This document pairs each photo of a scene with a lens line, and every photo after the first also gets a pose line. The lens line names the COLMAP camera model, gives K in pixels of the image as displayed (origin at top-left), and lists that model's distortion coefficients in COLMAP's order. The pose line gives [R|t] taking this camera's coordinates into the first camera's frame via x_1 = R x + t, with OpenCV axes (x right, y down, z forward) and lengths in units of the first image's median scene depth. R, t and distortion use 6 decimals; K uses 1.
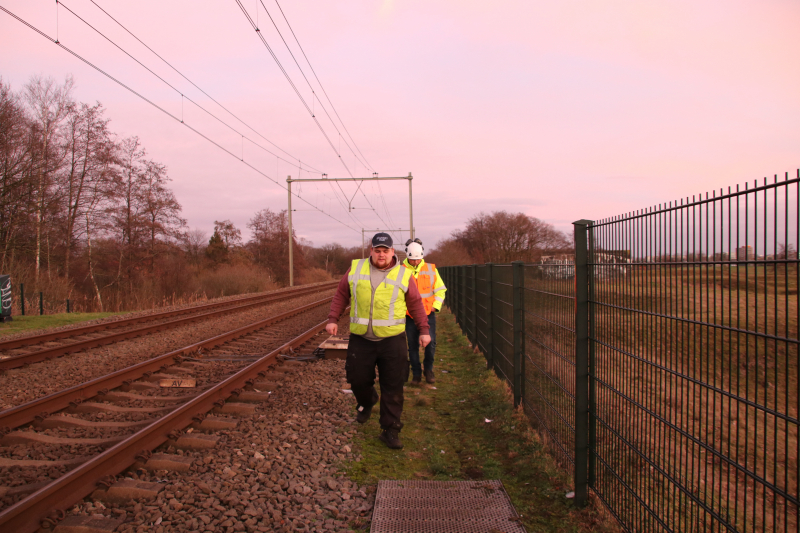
lens RADIAL K [[685.4, 0, 372.0], [0, 685.4, 243.8], [0, 0, 1]] dist [-0.009281, 0.050883]
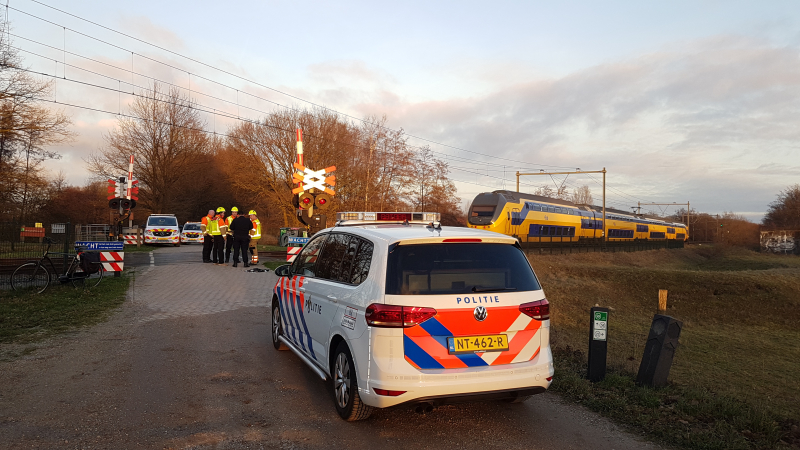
lens RADIAL K [[638.5, 0, 394.2], [0, 638.5, 215.3], [0, 0, 1]] dist [0.151157, -0.216534]
pose [[0.887864, 0.022872, -0.459536, 0.272022], [-0.017933, 0.999725, 0.015110, -0.019898], [0.459756, -0.005175, 0.888030, -0.340400]]
